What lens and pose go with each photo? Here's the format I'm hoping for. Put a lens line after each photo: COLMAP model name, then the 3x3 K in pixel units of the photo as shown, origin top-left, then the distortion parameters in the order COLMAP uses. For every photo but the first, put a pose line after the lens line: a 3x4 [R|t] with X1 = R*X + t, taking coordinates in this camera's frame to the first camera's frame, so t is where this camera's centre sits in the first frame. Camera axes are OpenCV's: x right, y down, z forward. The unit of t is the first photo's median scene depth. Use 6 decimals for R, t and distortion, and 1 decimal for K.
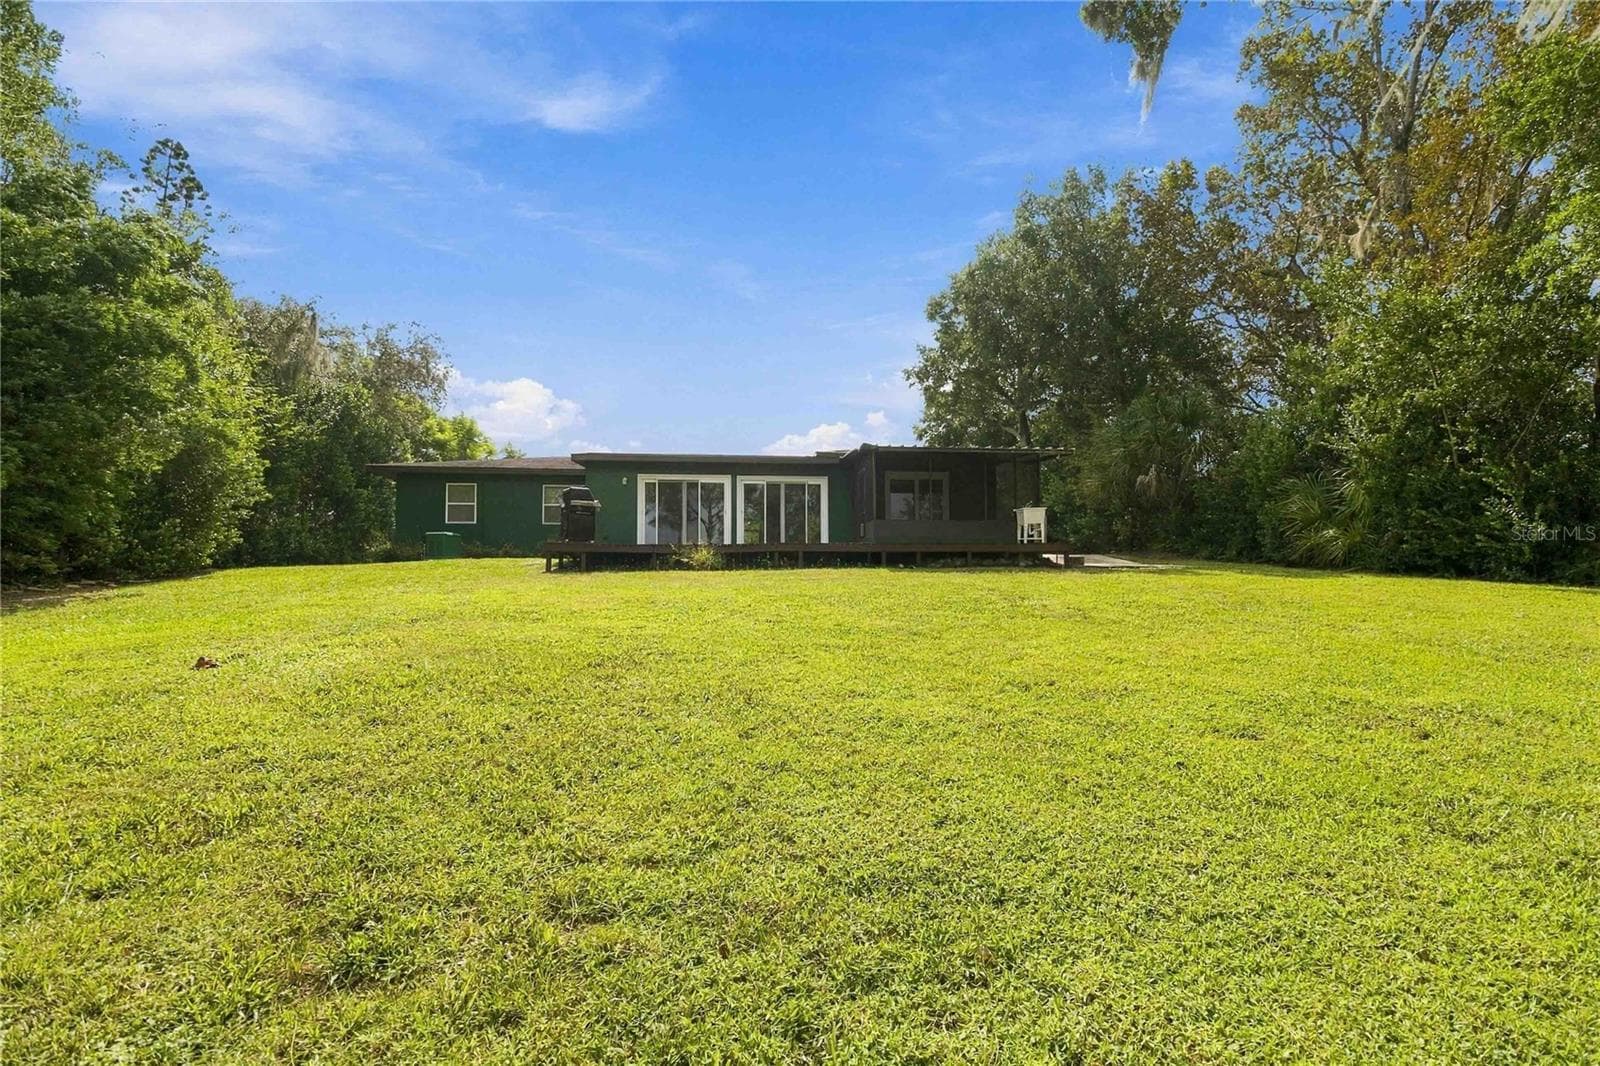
lens RADIAL K [[770.6, 0, 814.3], [0, 770.6, 539.8], [0, 0, 1]] dist [-0.001387, -0.000072]
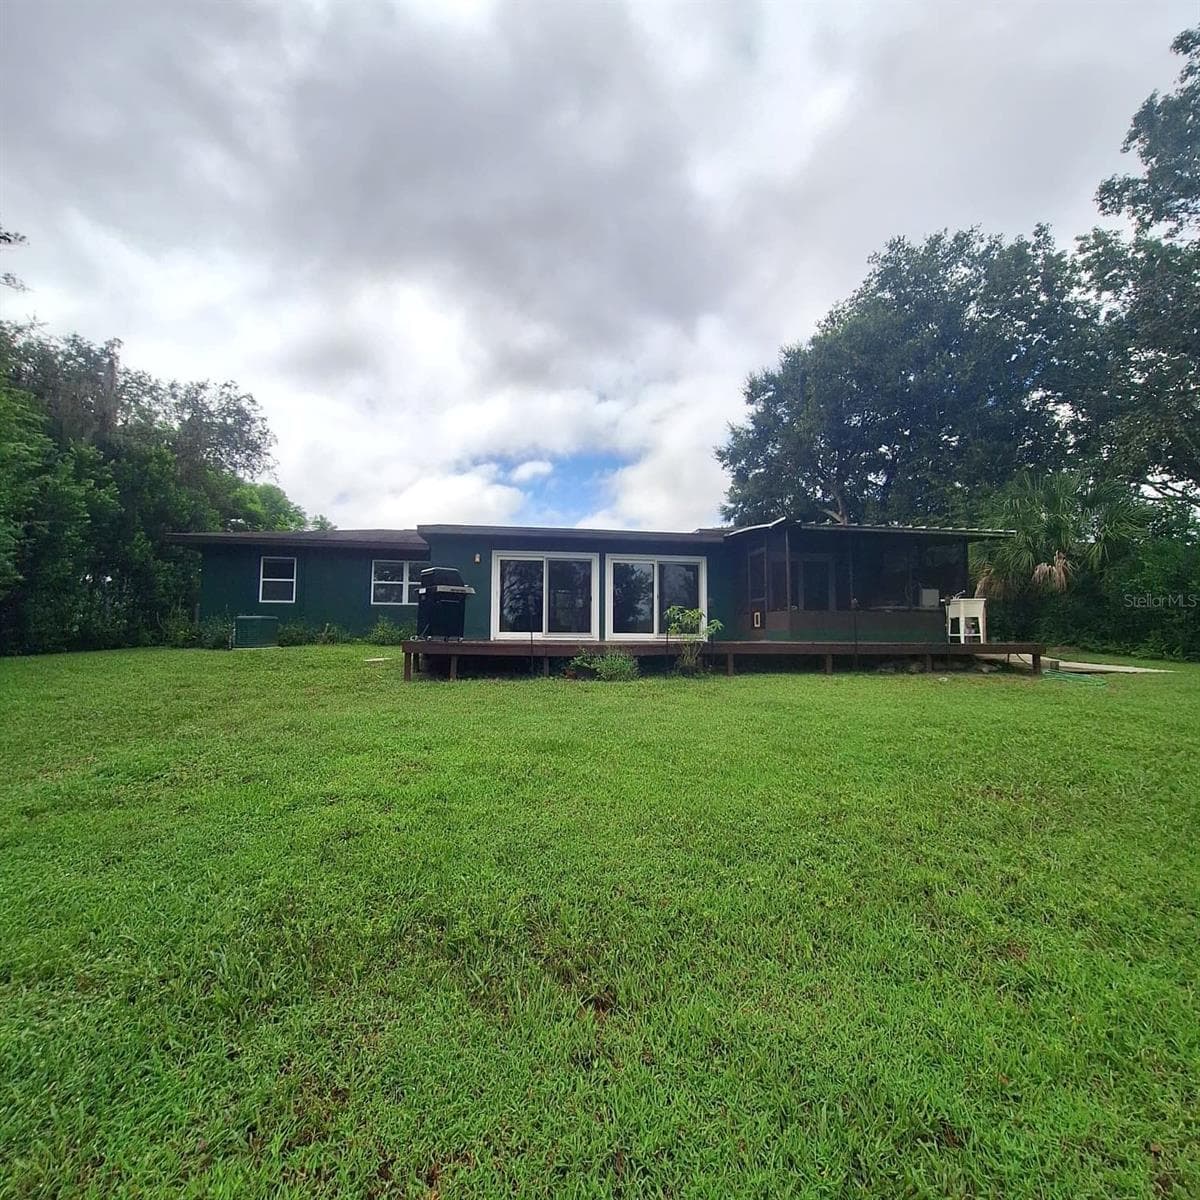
lens RADIAL K [[633.2, 0, 600.0], [0, 633.2, 600.0], [0, 0, 1]] dist [-0.021338, 0.000626]
pose [[0.997686, 0.011357, 0.067042, -0.121585], [-0.011149, 0.999932, -0.003482, -0.022854], [-0.067077, 0.002727, 0.997744, 0.222020]]
